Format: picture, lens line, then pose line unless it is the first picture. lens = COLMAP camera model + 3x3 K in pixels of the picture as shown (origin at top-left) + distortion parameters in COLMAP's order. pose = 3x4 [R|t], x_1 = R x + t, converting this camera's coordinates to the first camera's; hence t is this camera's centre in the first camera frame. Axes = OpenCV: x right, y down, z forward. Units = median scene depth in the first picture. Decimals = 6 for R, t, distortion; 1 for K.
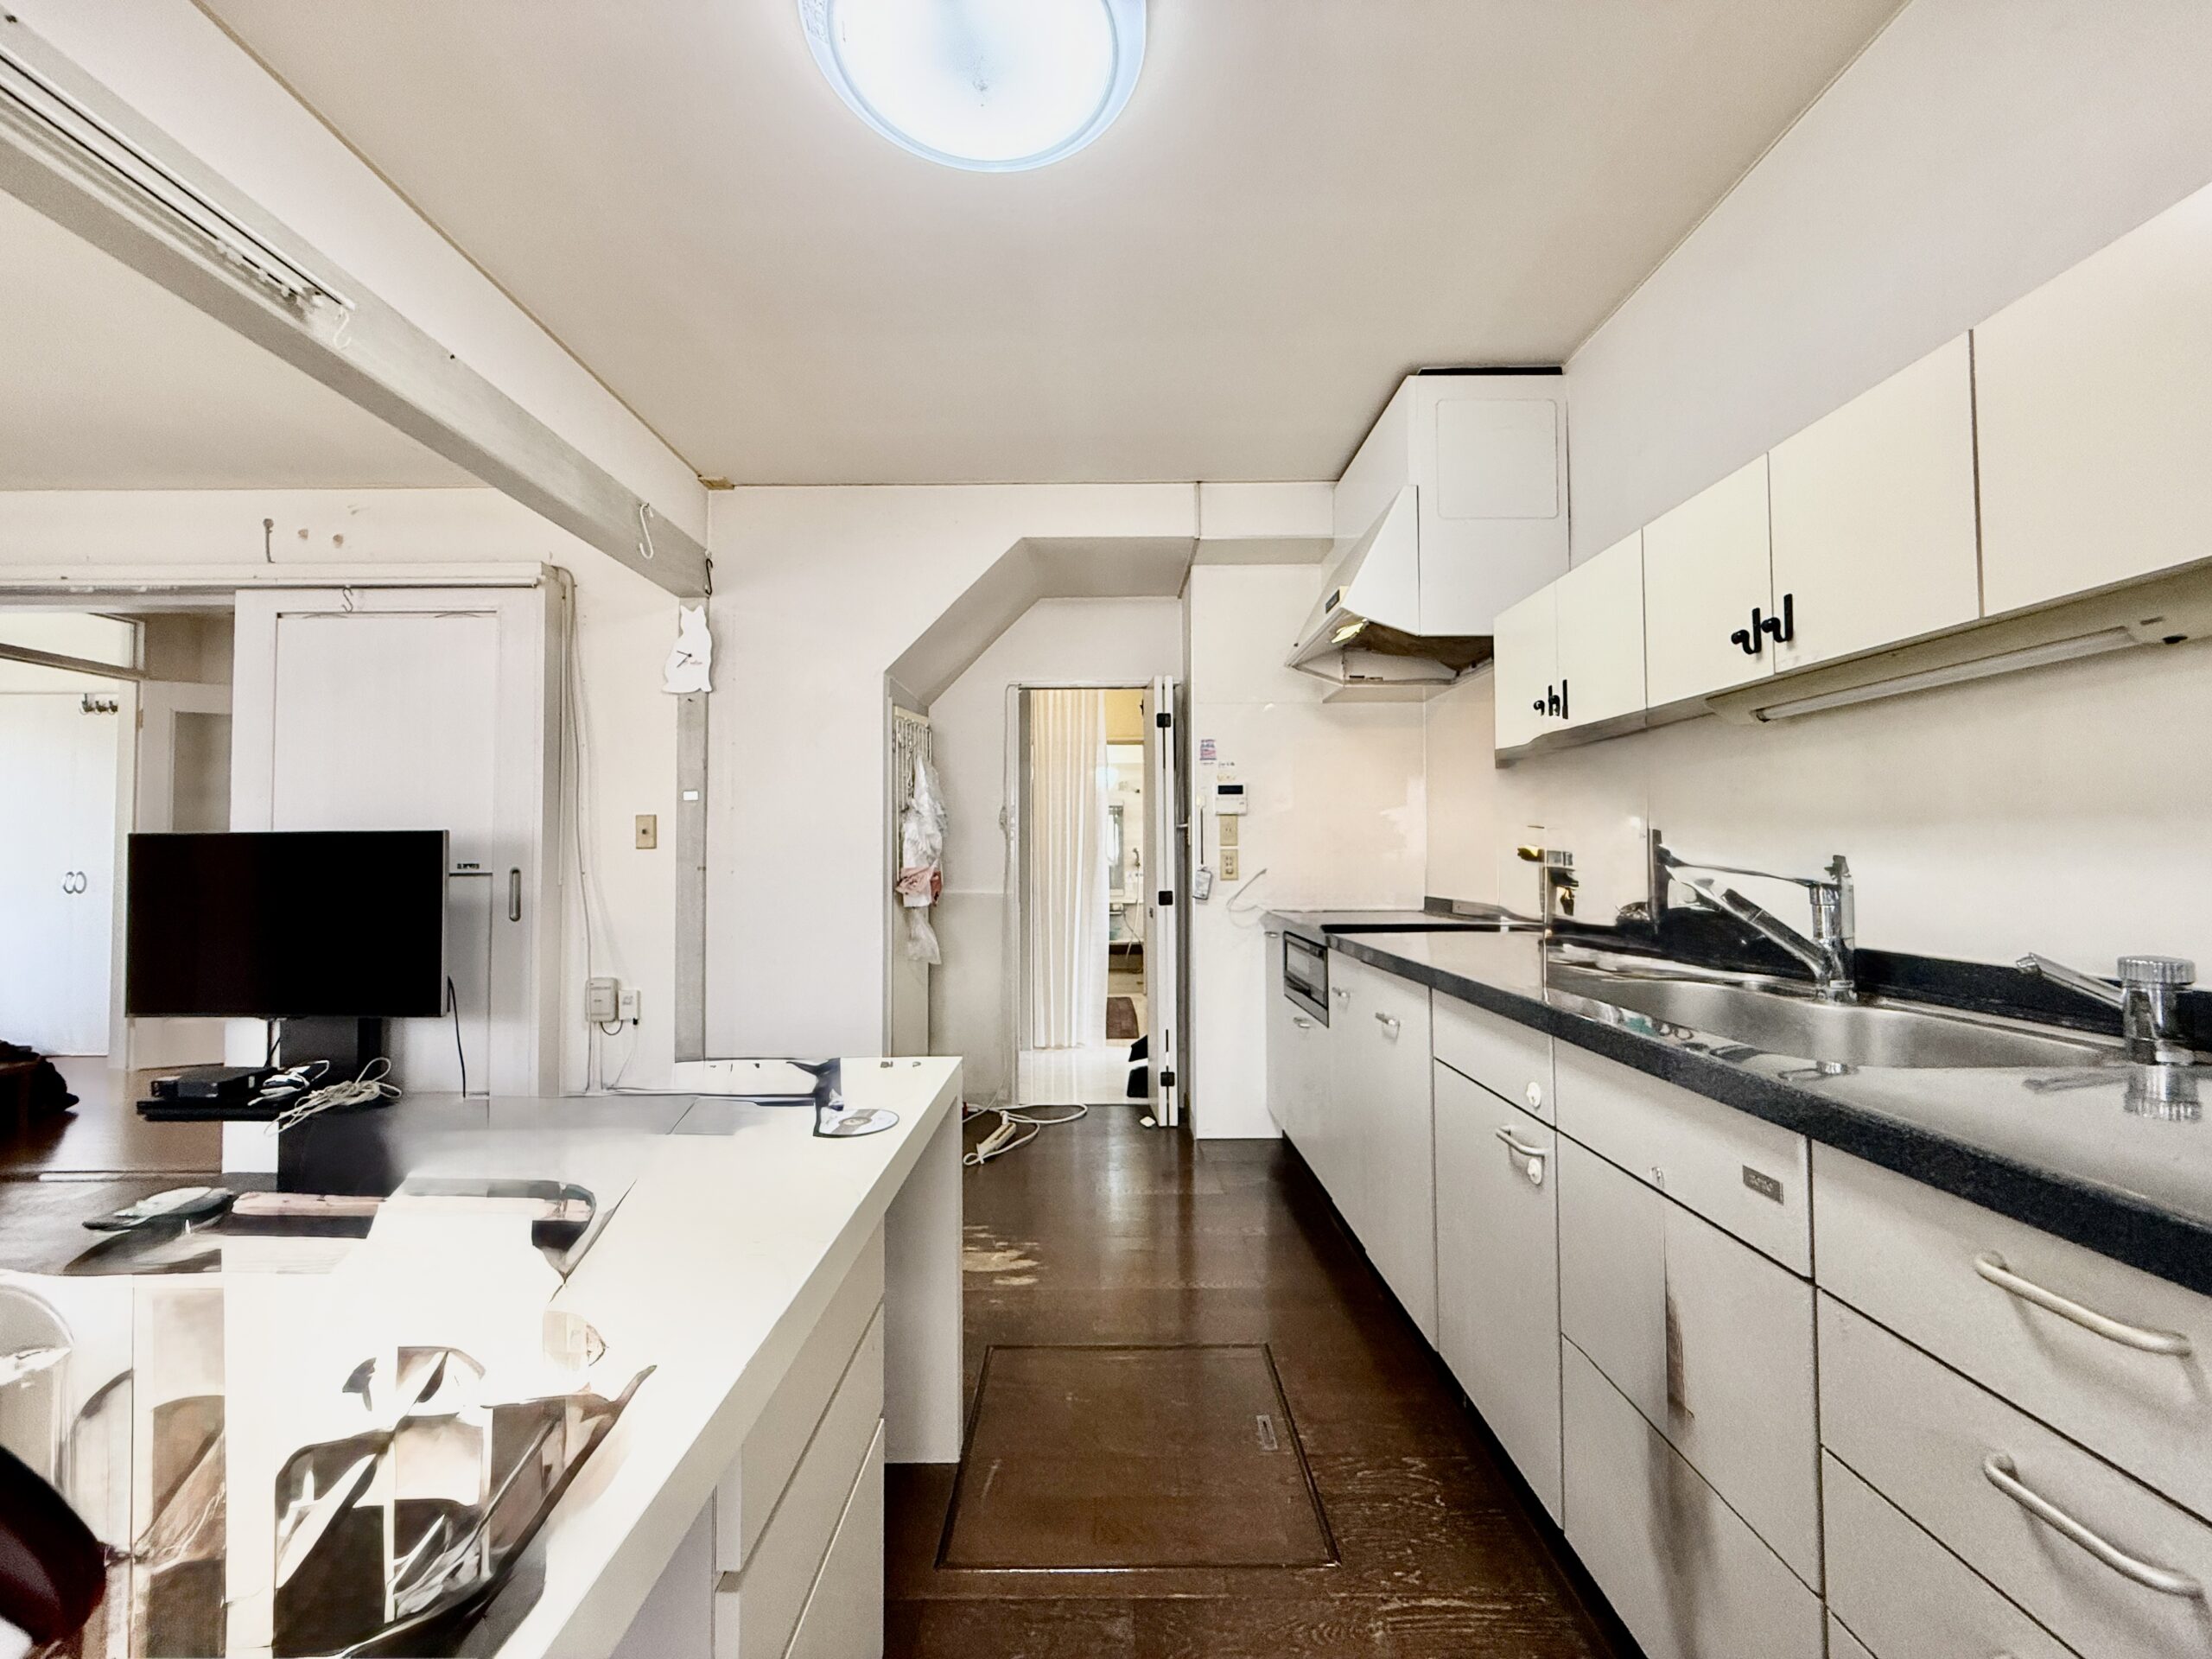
lens RADIAL K [[886.0, 0, 1103.8], [0, 886.0, 830.8], [0, 0, 1]] dist [0.002191, 0.000400]
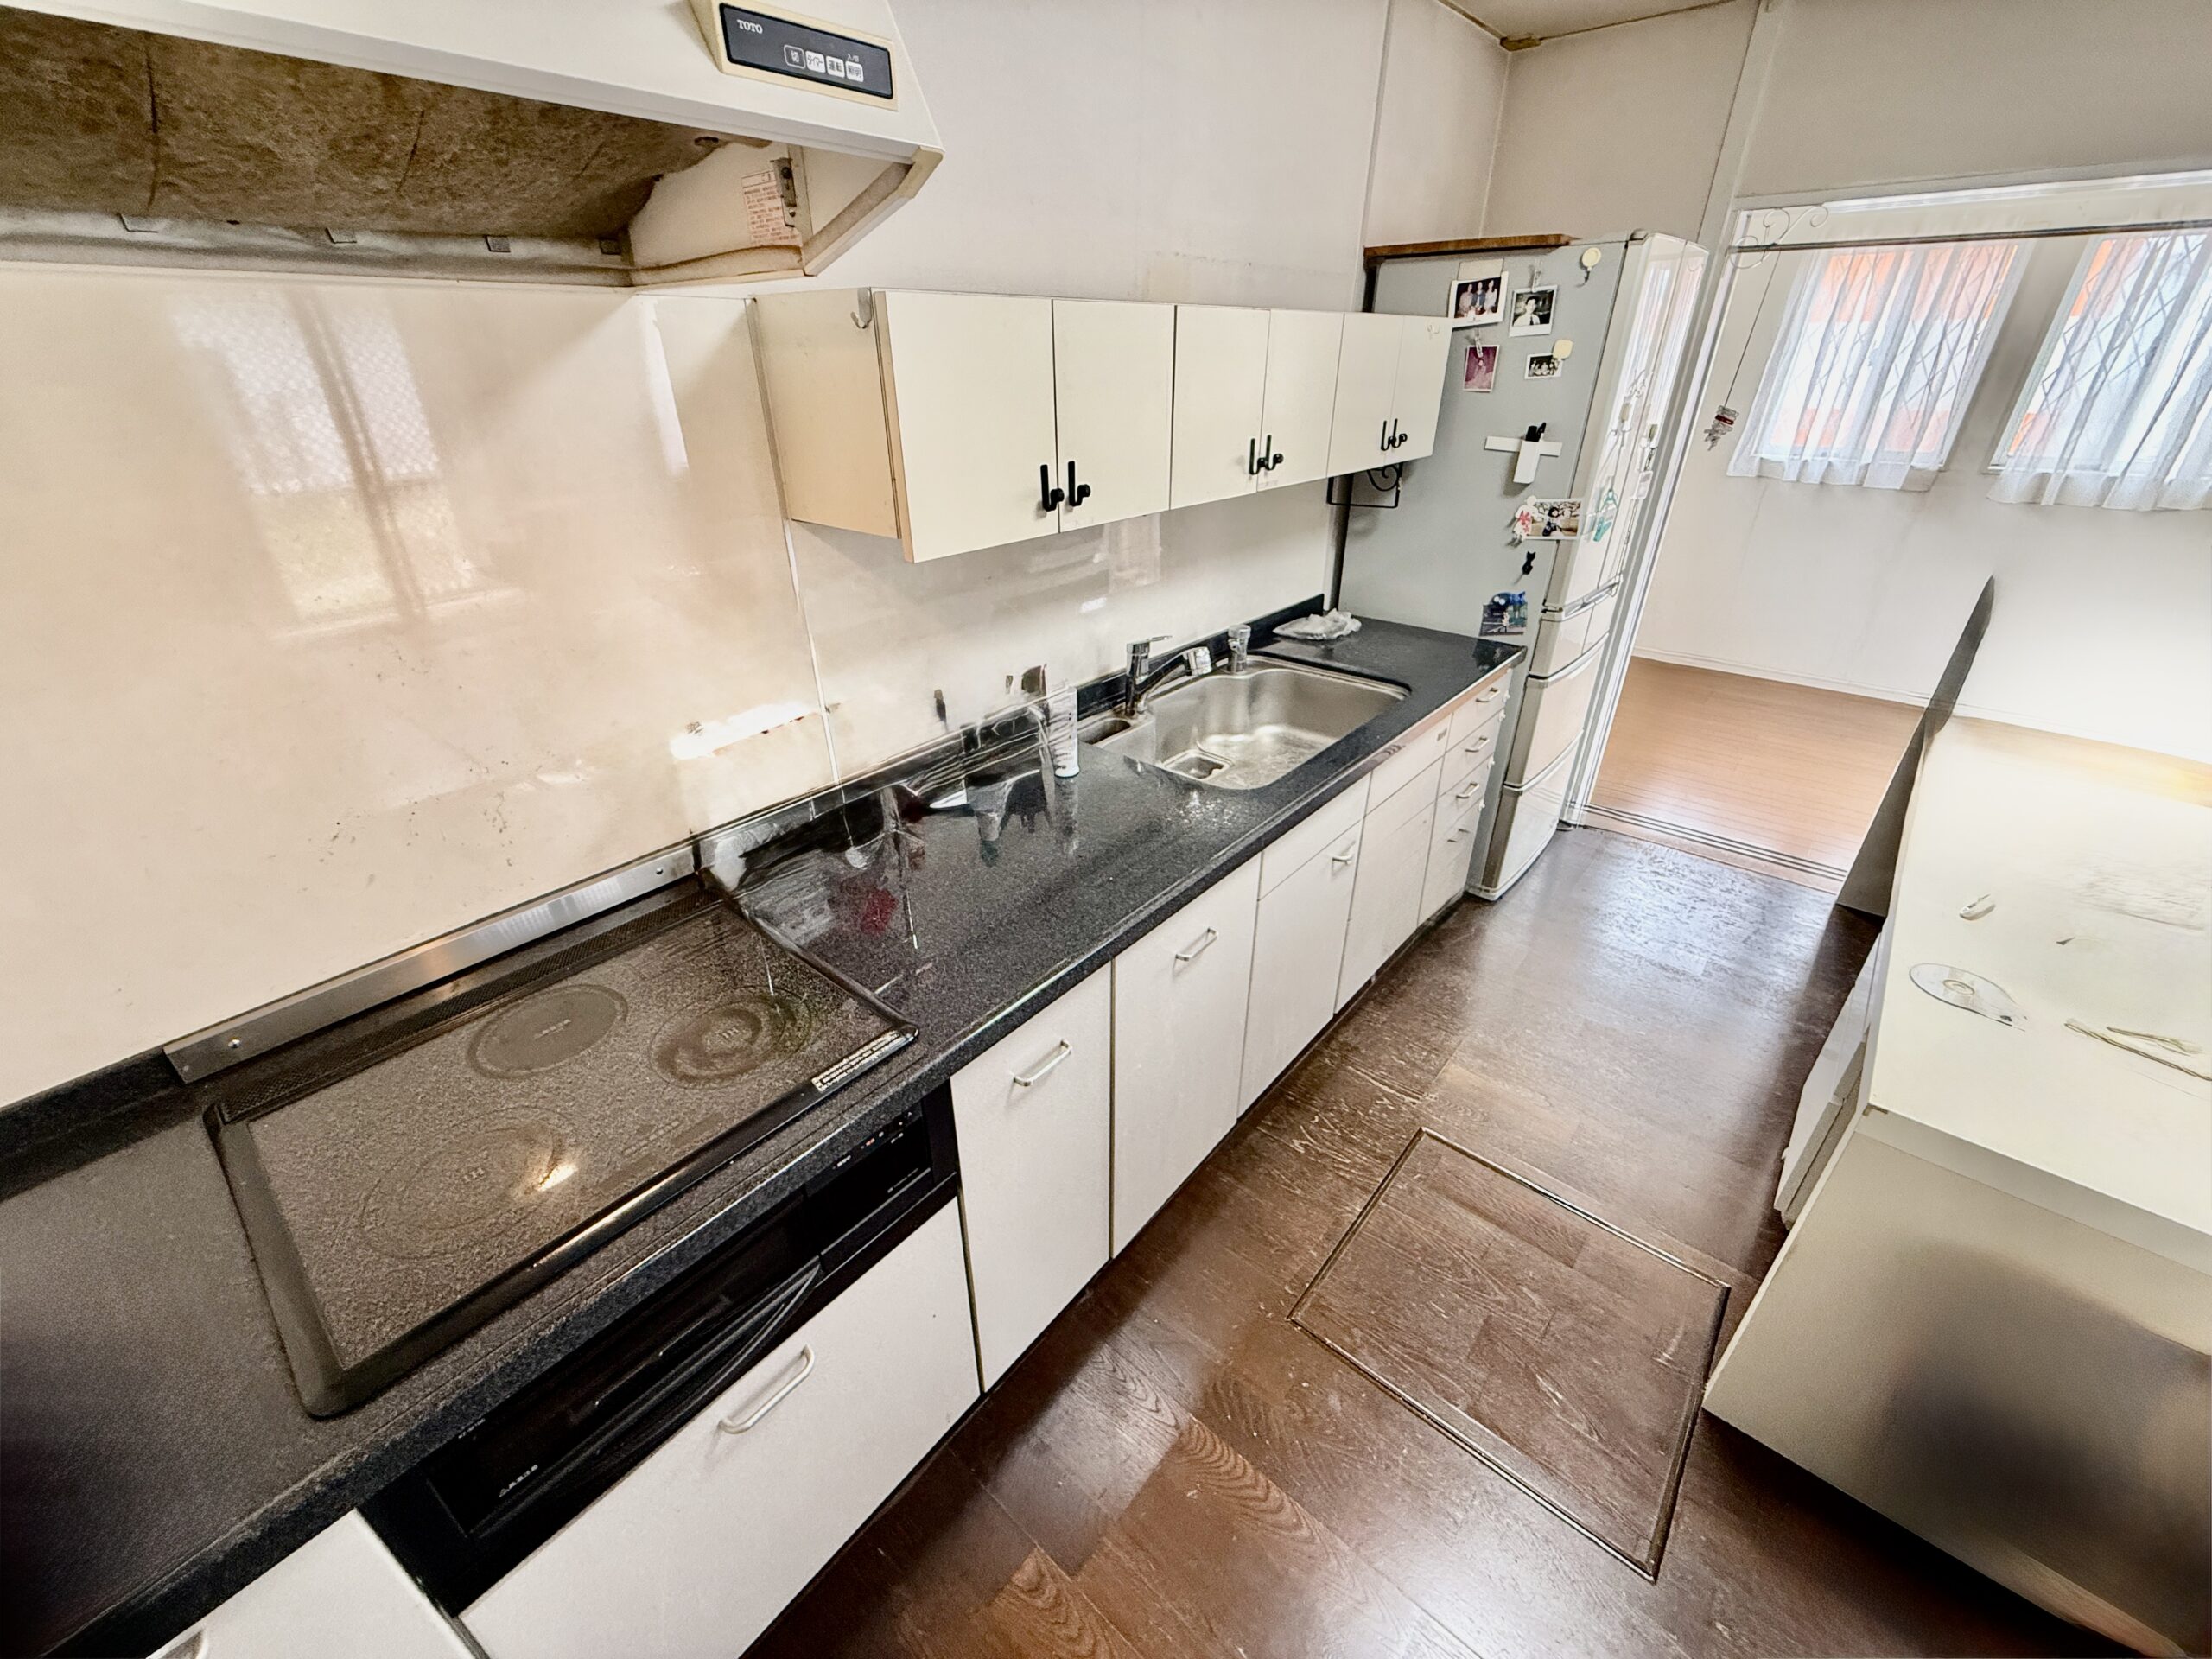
lens RADIAL K [[885.6, 0, 1103.3], [0, 885.6, 831.3], [0, 0, 1]] dist [-0.000926, 0.000686]
pose [[-0.759691, -0.299656, 0.577128, -0.020128], [-0.011380, 0.893491, 0.448938, -0.138264], [-0.650185, 0.334486, -0.682186, 0.980919]]
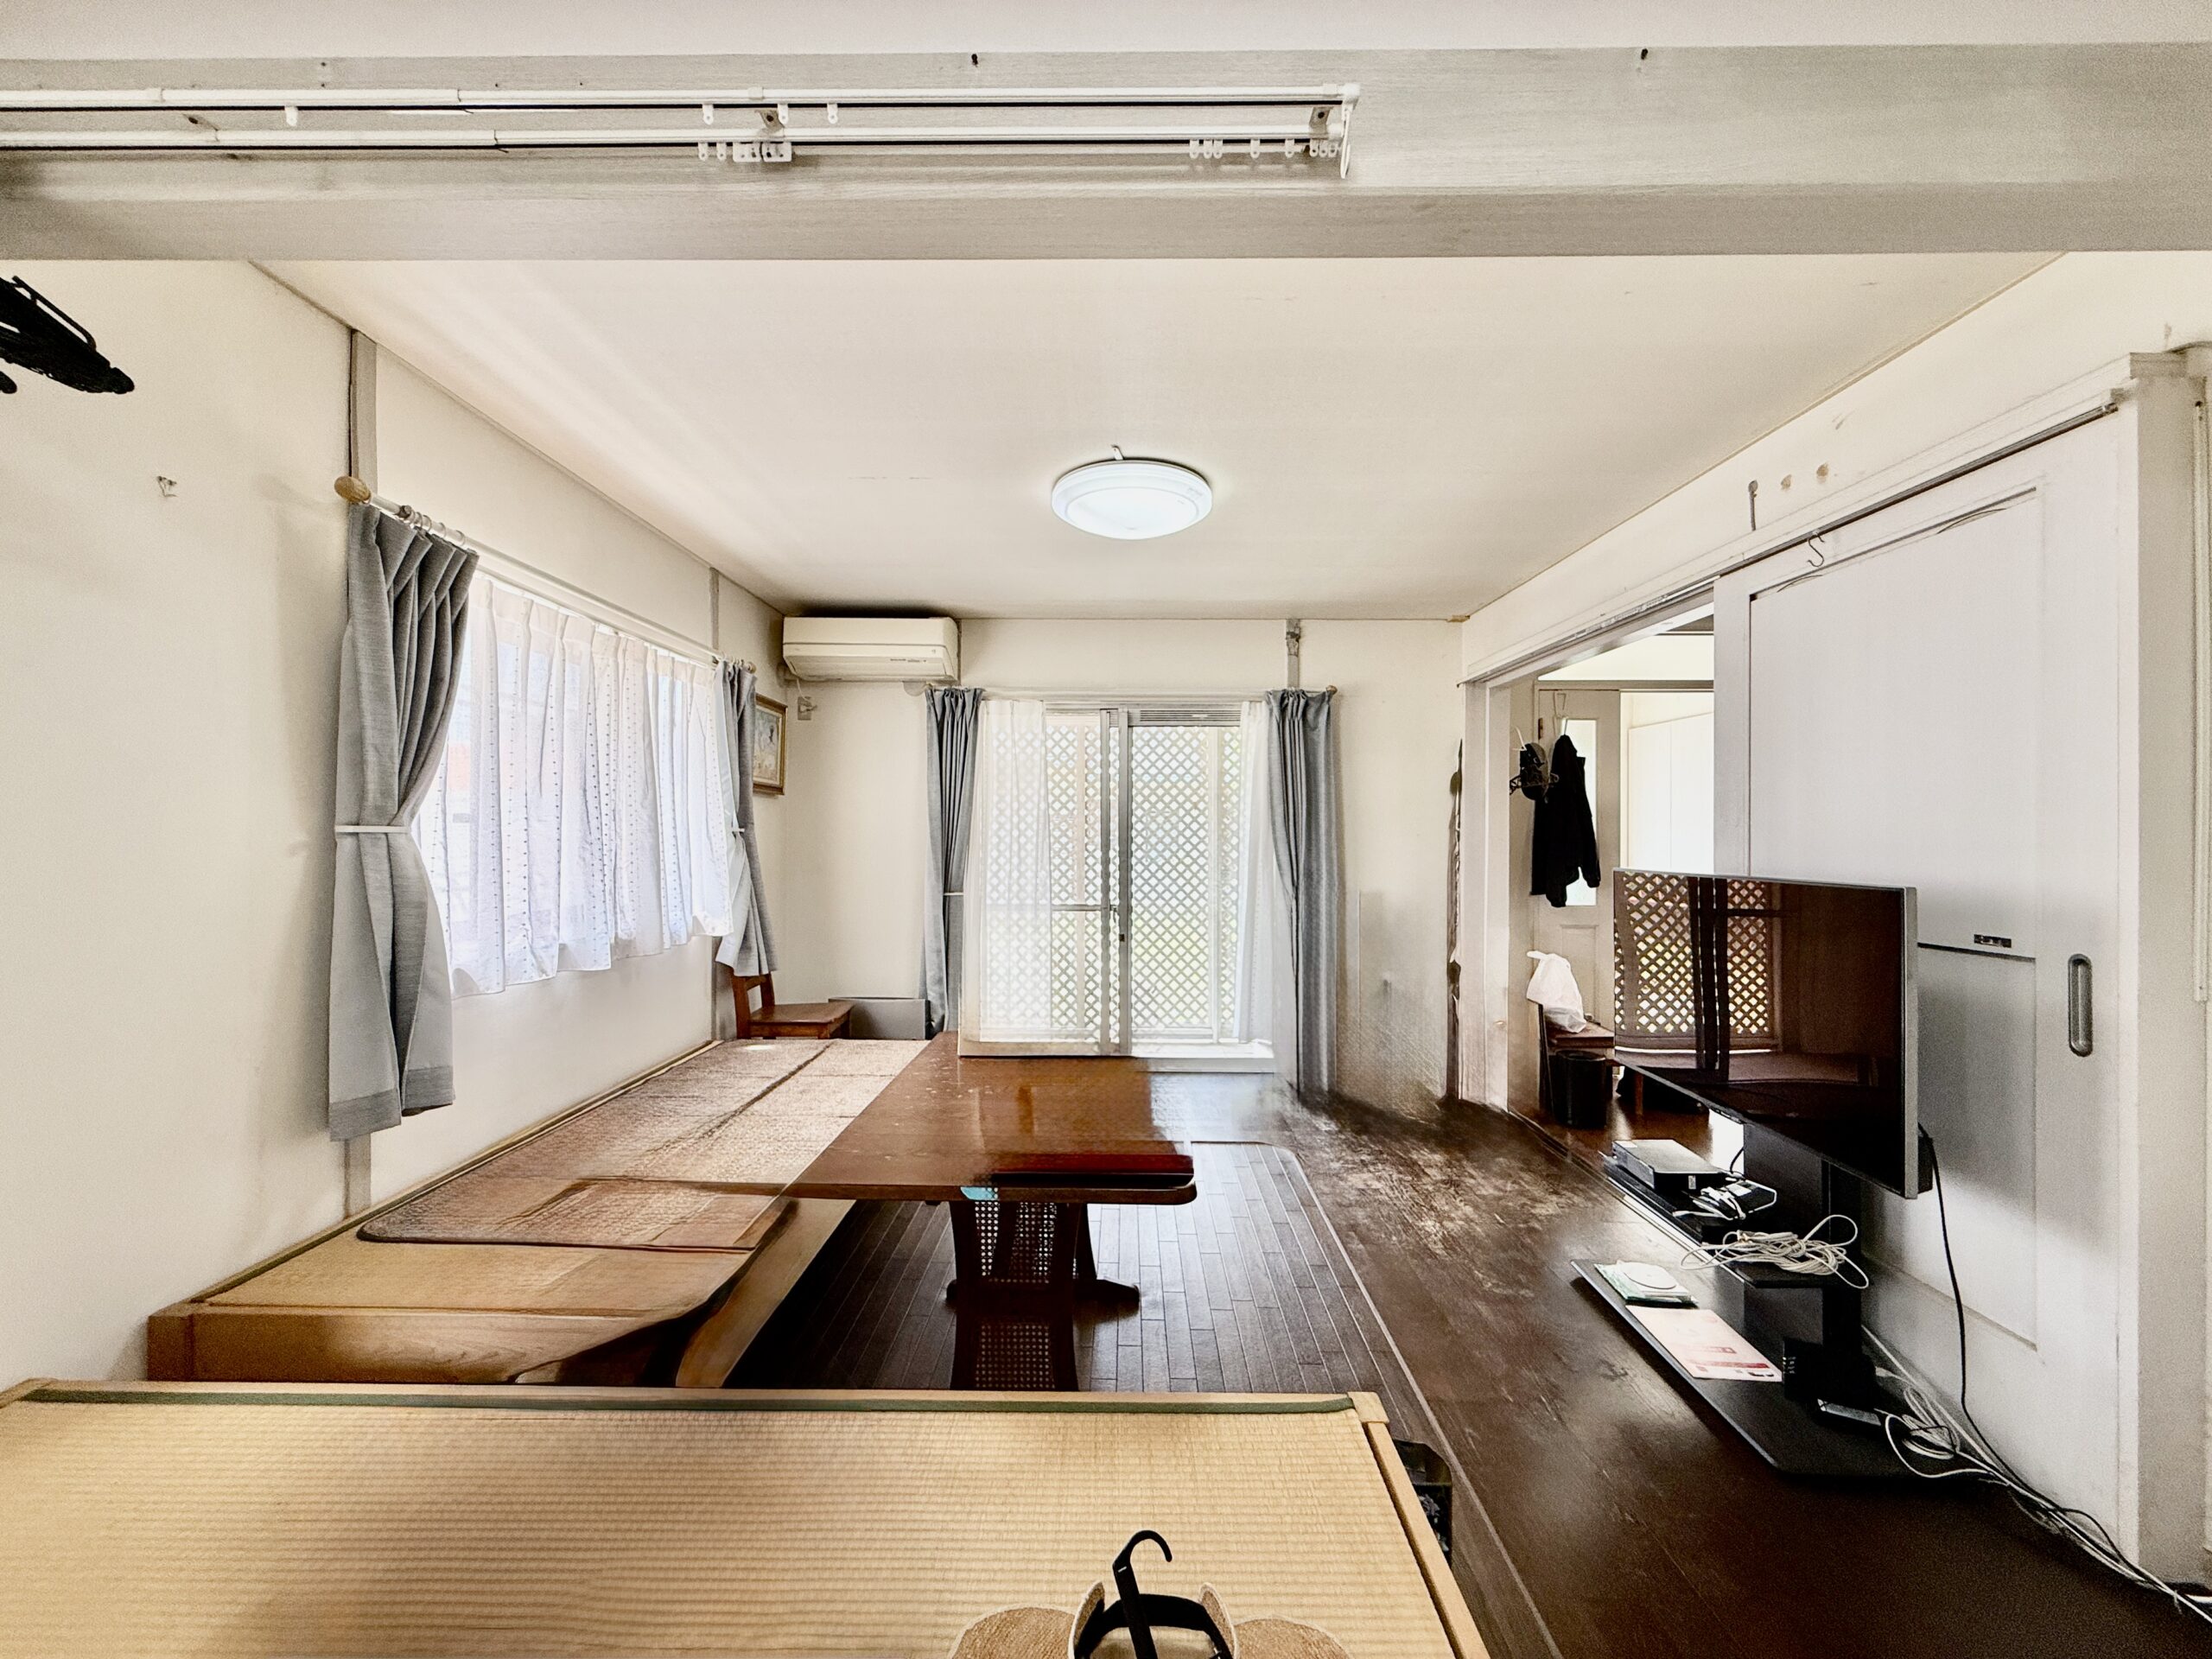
lens RADIAL K [[885.6, 0, 1103.3], [0, 885.6, 831.3], [0, 0, 1]] dist [-0.000926, 0.000686]
pose [[-0.011049, 0.001804, -0.999937, -0.124312], [0.026437, 0.999649, 0.001512, -0.048464], [0.999589, -0.026419, -0.011093, 0.417471]]
